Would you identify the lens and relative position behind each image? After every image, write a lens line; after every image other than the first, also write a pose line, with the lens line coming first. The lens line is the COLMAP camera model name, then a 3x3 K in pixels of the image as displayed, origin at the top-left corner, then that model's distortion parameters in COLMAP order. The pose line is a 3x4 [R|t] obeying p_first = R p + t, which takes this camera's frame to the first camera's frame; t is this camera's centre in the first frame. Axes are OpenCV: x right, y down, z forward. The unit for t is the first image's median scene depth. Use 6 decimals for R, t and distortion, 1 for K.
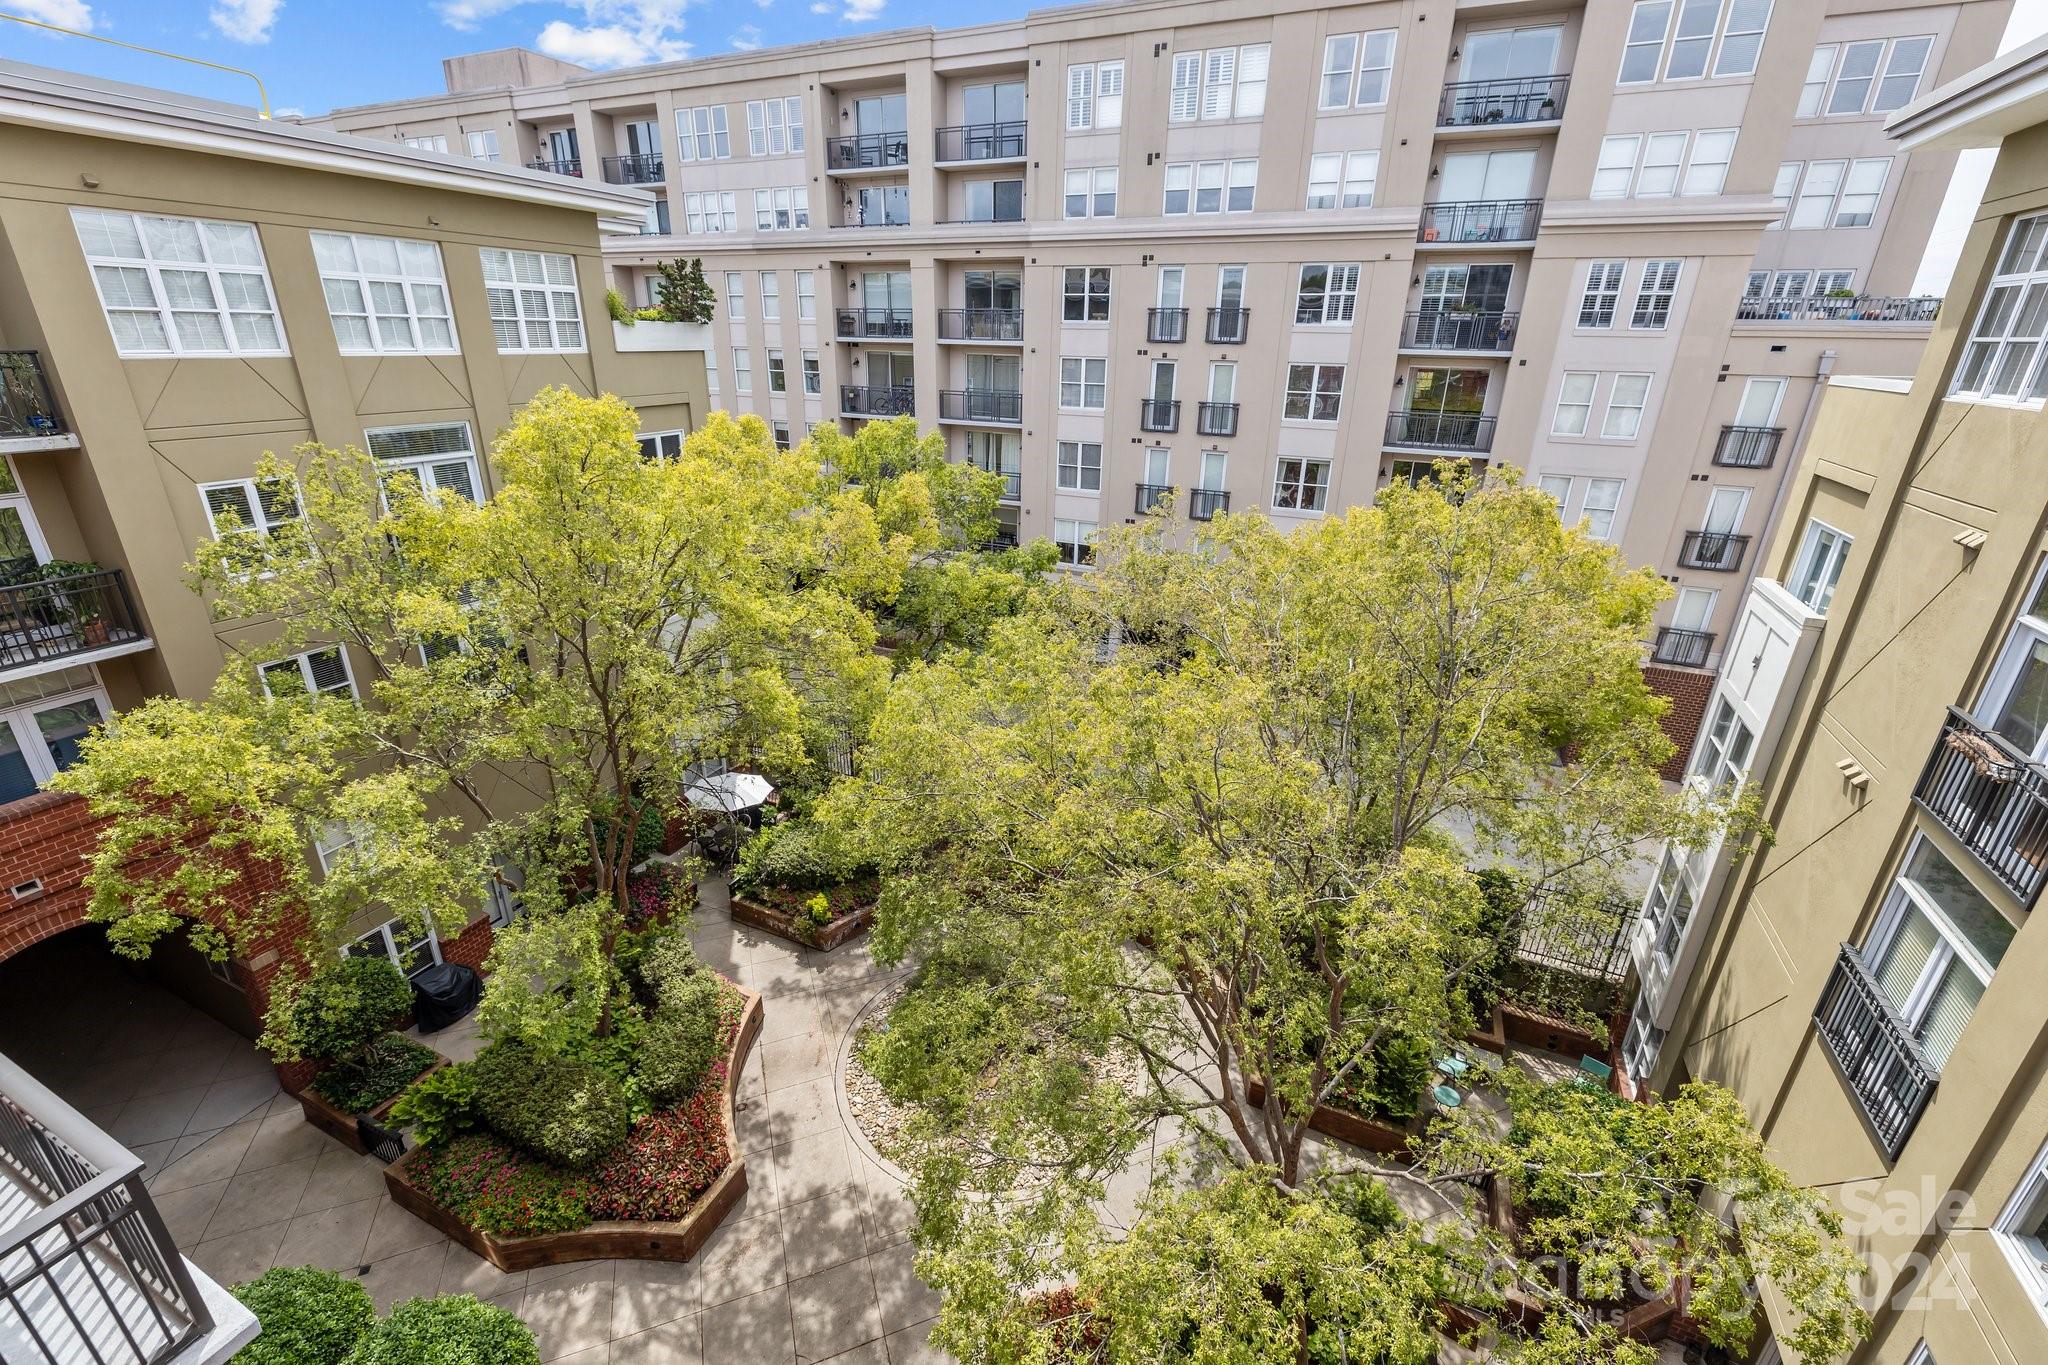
lens RADIAL K [[875.8, 0, 1020.5], [0, 875.8, 669.7], [0, 0, 1]] dist [-0.000474, 0.000432]
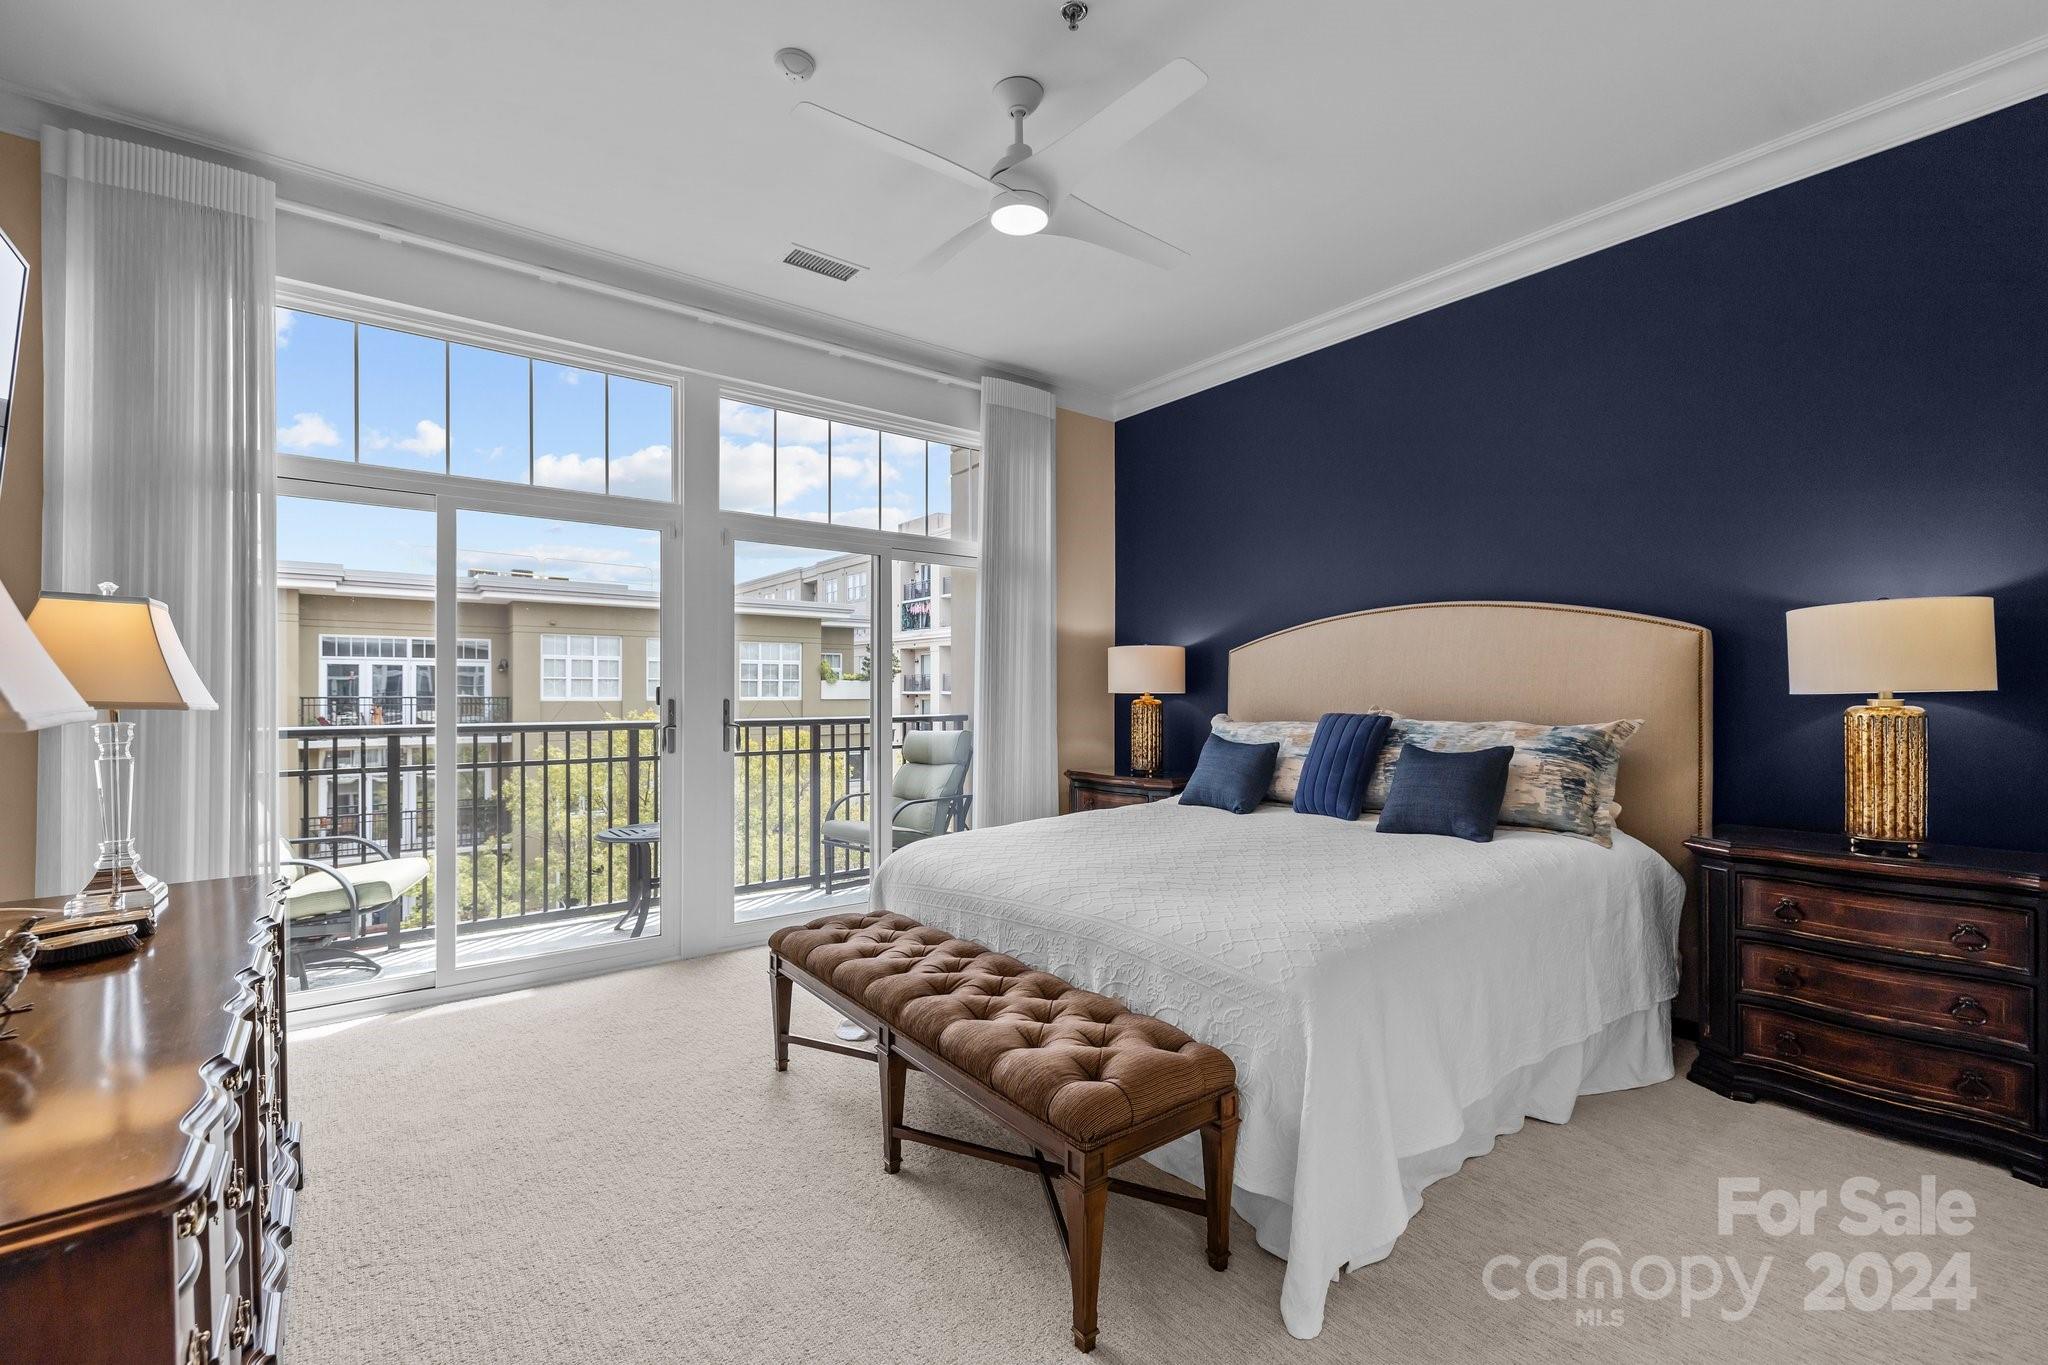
lens RADIAL K [[875.8, 0, 1014.1], [0, 875.8, 698.6], [0, 0, 1]] dist [-0.000474, 0.000432]
pose [[0.890243, -0.016958, -0.455170, 0.363788], [-0.146231, 0.935767, -0.320868, 0.054600], [0.431374, 0.352210, 0.830581, -0.089121]]
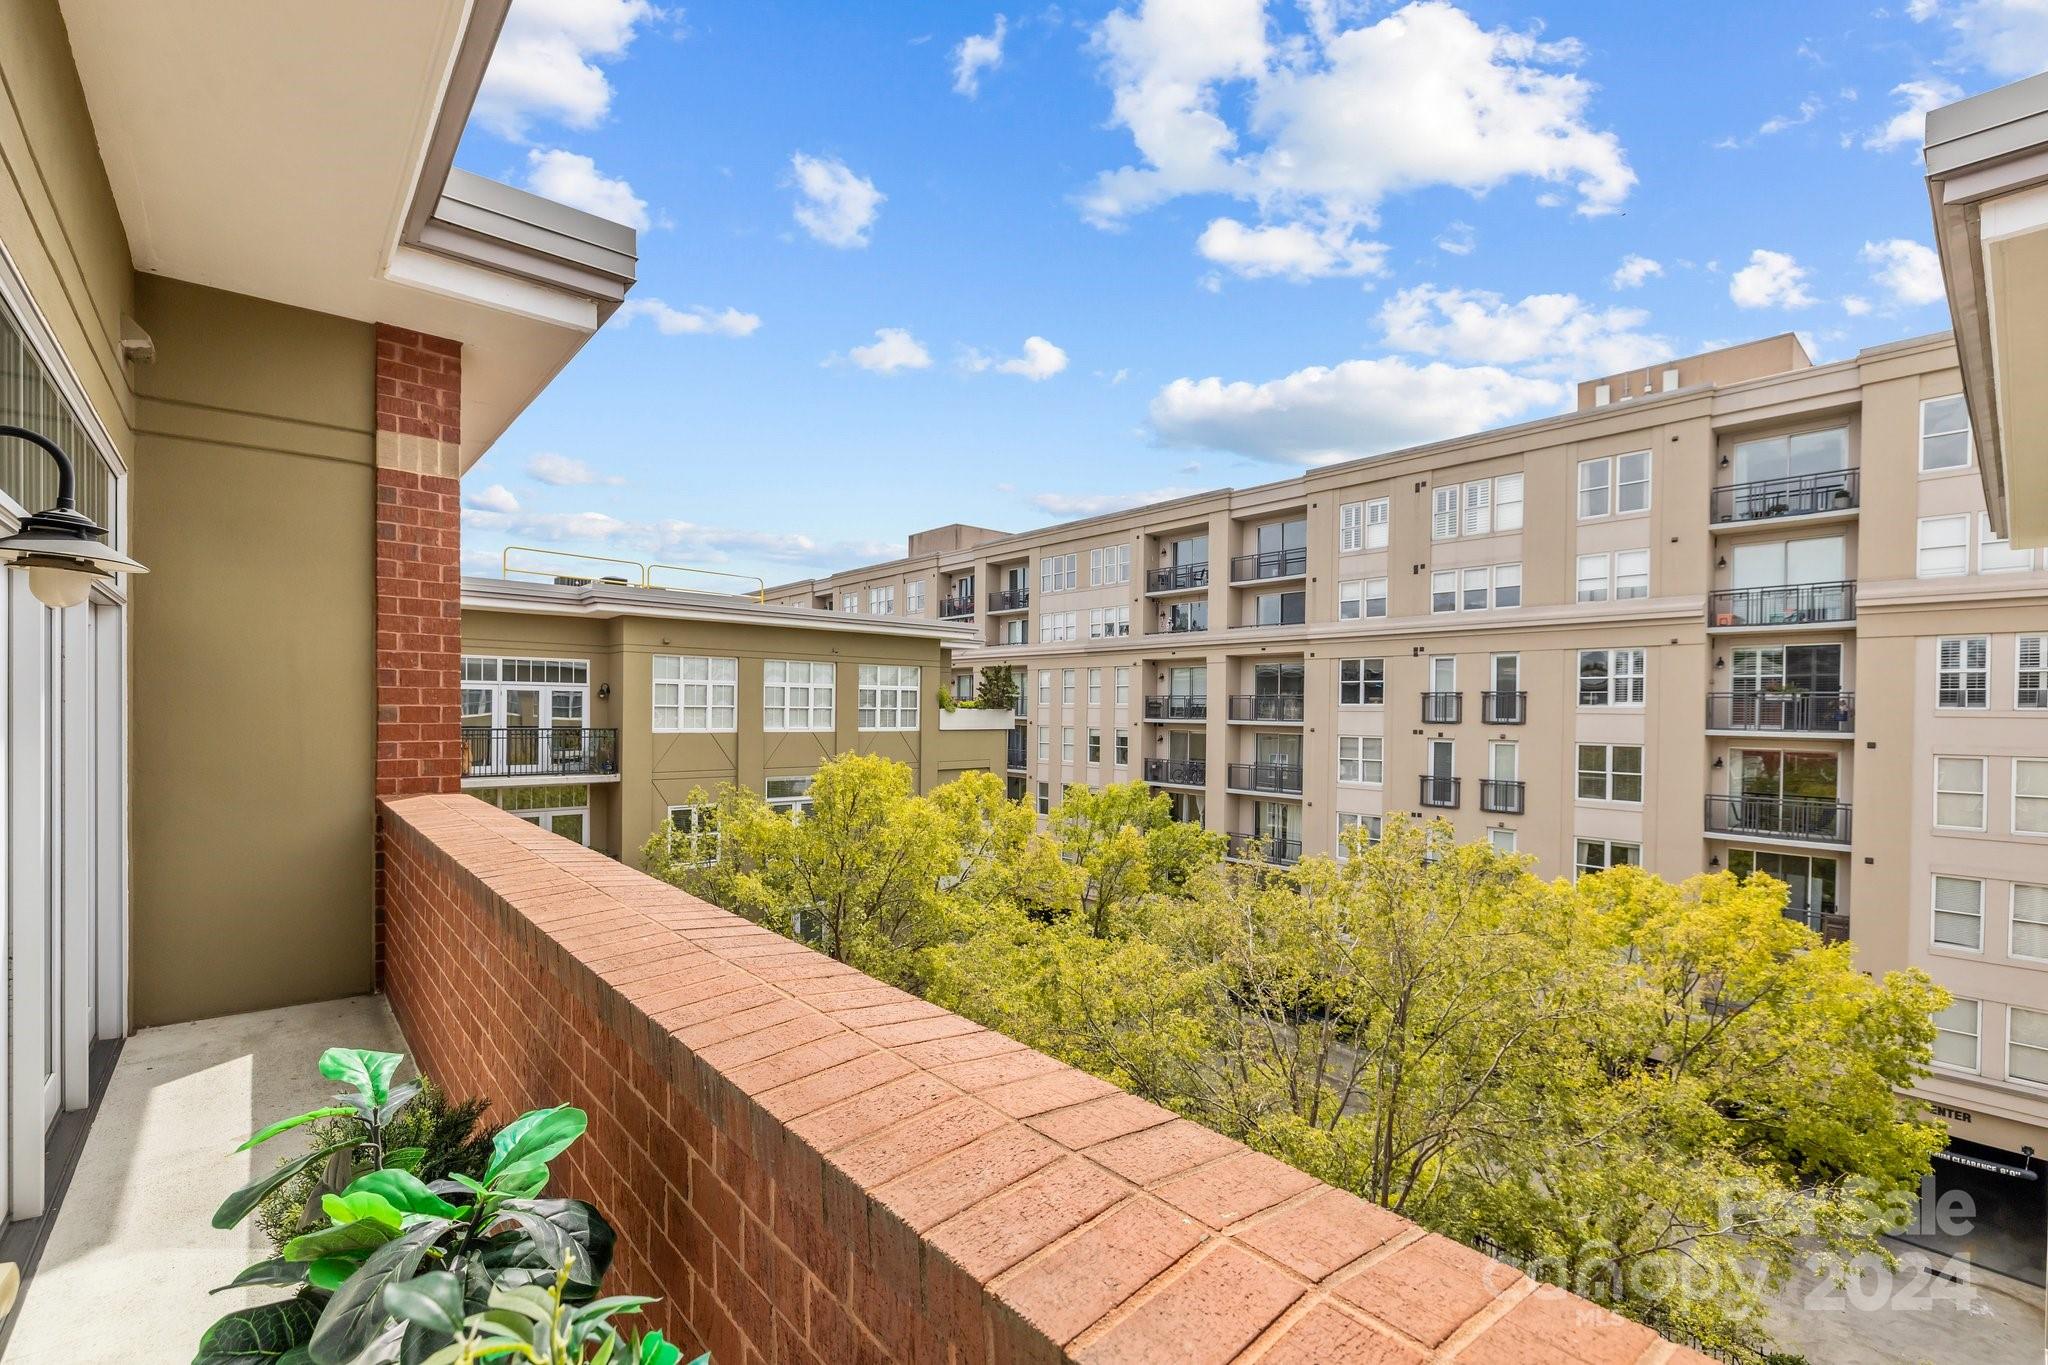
lens RADIAL K [[875.8, 0, 1006.3], [0, 875.8, 716.2], [0, 0, 1]] dist [-0.000474, 0.000432]
pose [[0.911275, -0.002692, -0.411790, 0.131421], [-0.144084, 0.934687, -0.324963, 0.030718], [0.385769, 0.355462, 0.851369, -0.087258]]
